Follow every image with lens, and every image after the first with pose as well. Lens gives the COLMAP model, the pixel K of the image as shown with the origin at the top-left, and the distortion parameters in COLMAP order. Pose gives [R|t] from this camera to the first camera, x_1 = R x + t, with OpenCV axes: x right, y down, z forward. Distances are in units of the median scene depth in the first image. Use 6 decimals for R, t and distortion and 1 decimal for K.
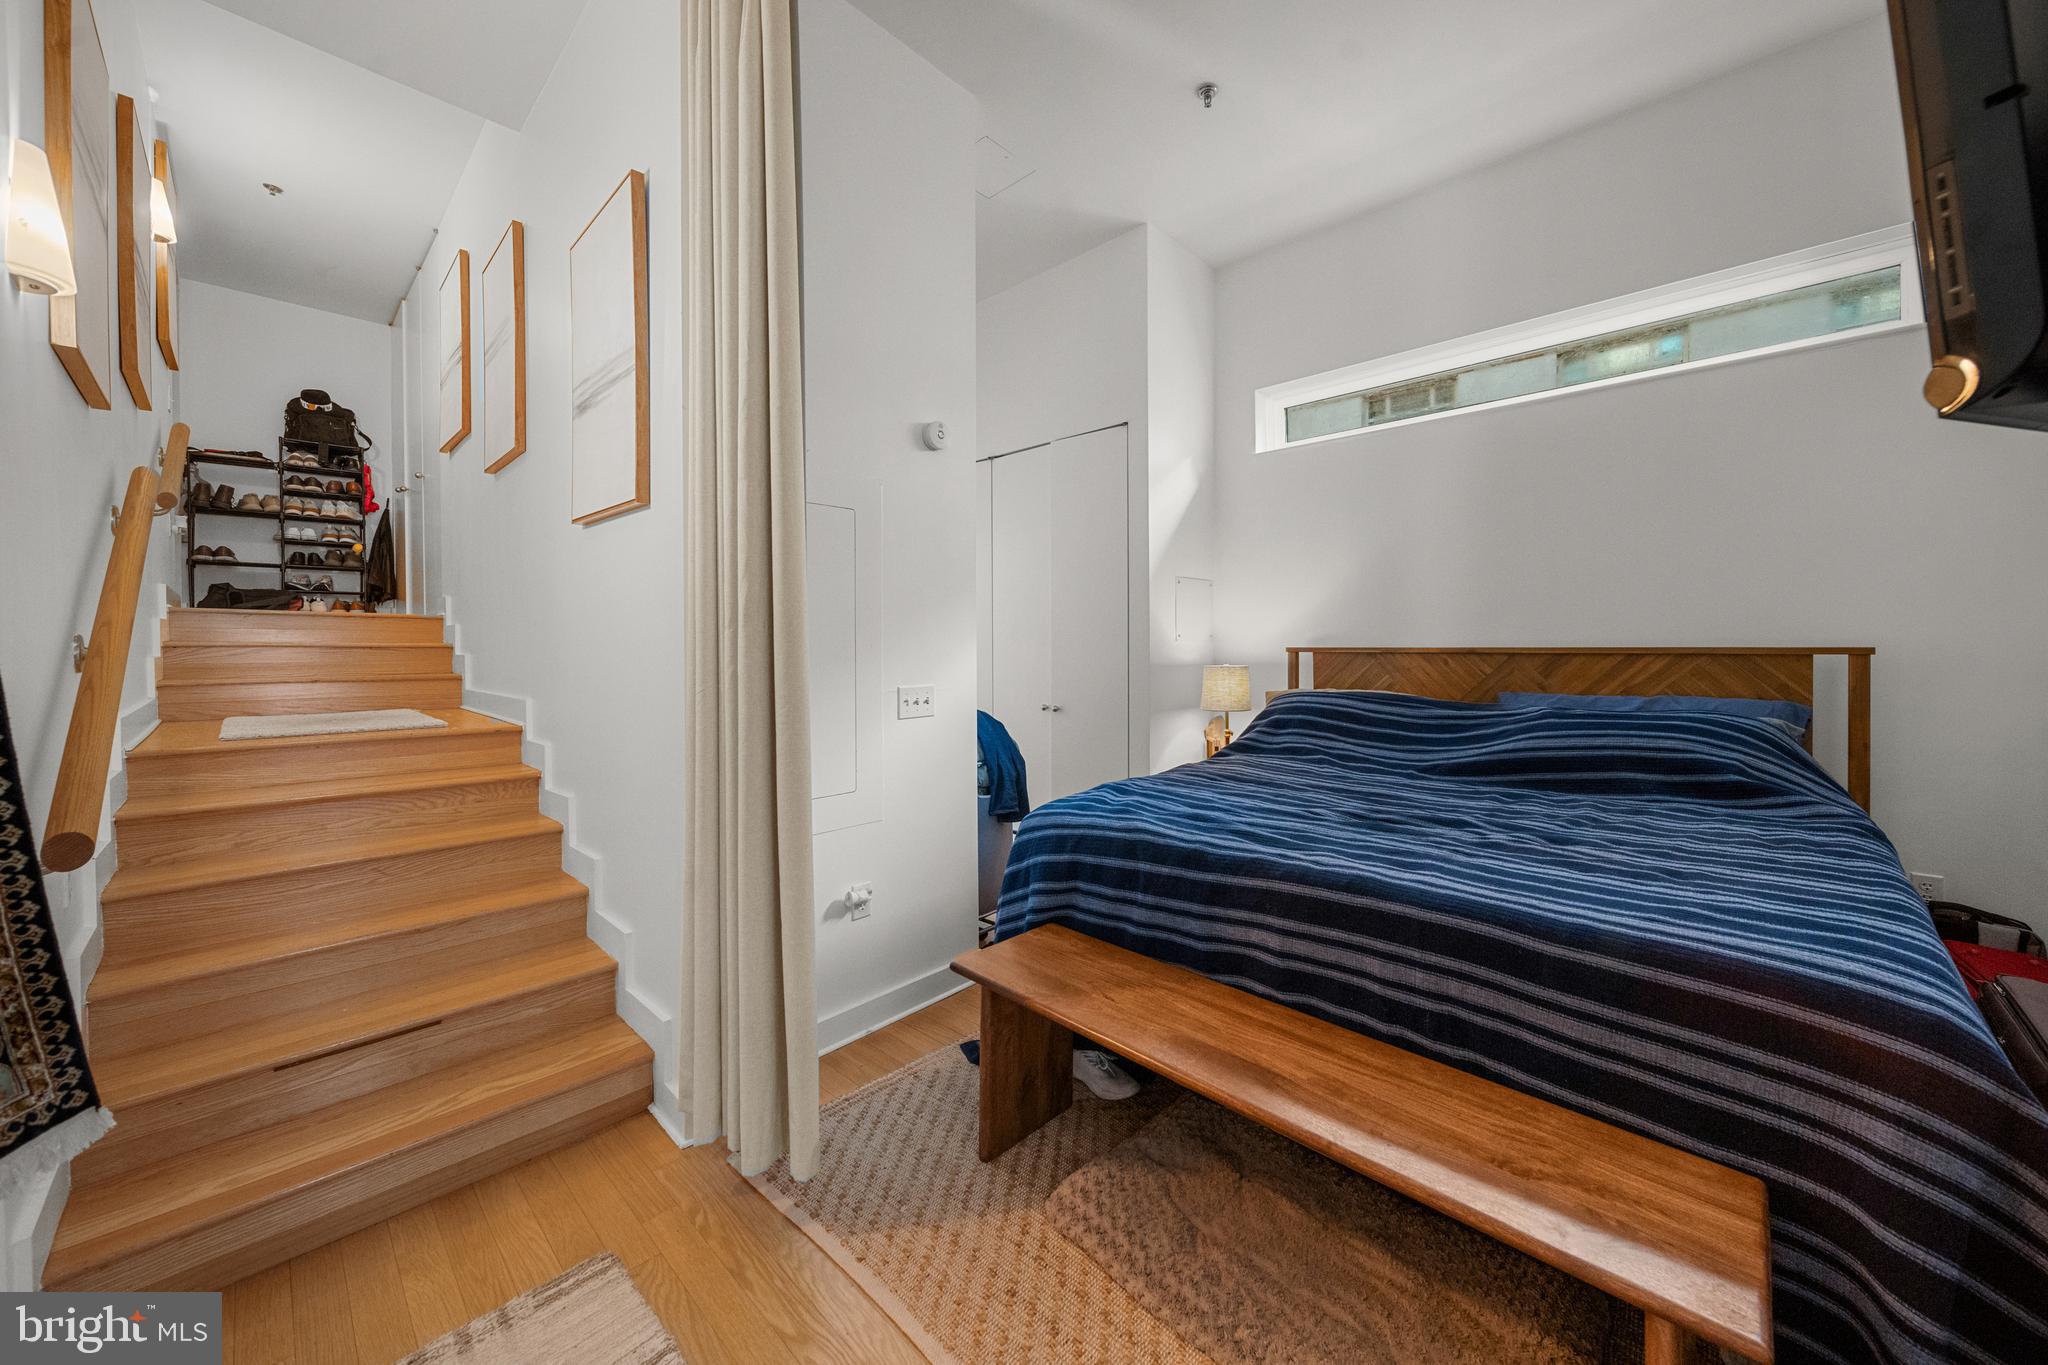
lens RADIAL K [[748.0, 0, 1040.2], [0, 748.0, 648.4], [0, 0, 1]] dist [0.001554, -0.000219]
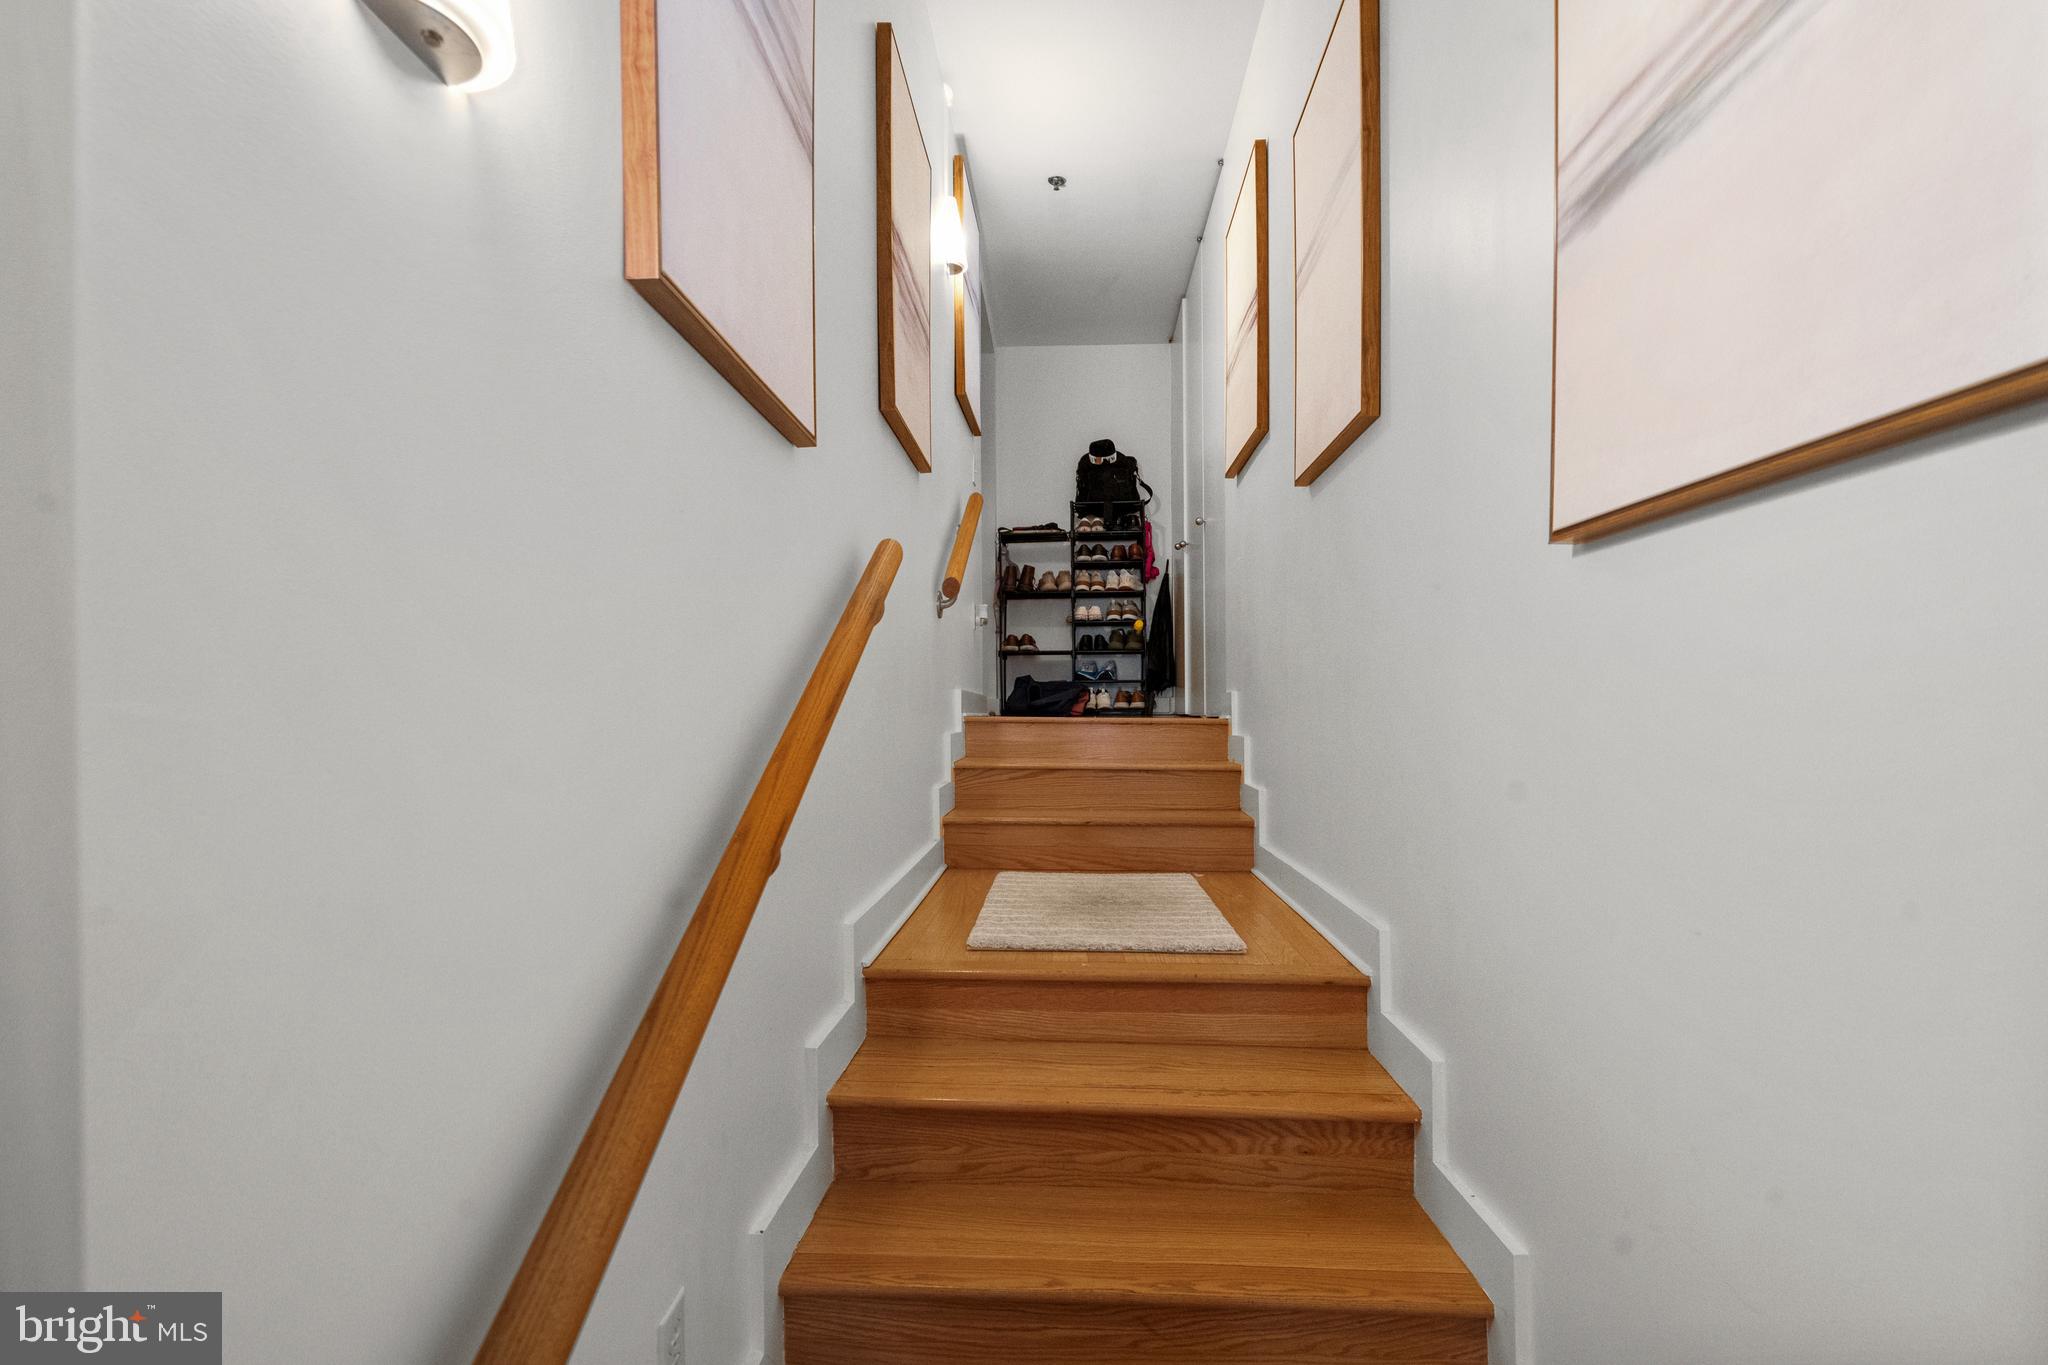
lens RADIAL K [[944.0, 0, 1023.5], [0, 944.0, 696.0], [0, 0, 1]] dist [0.002294, 0.000054]
pose [[0.644991, -0.008306, -0.764145, -0.225942], [-0.005389, 0.999867, -0.015417, -0.043459], [0.764171, 0.014061, 0.644860, 0.263173]]
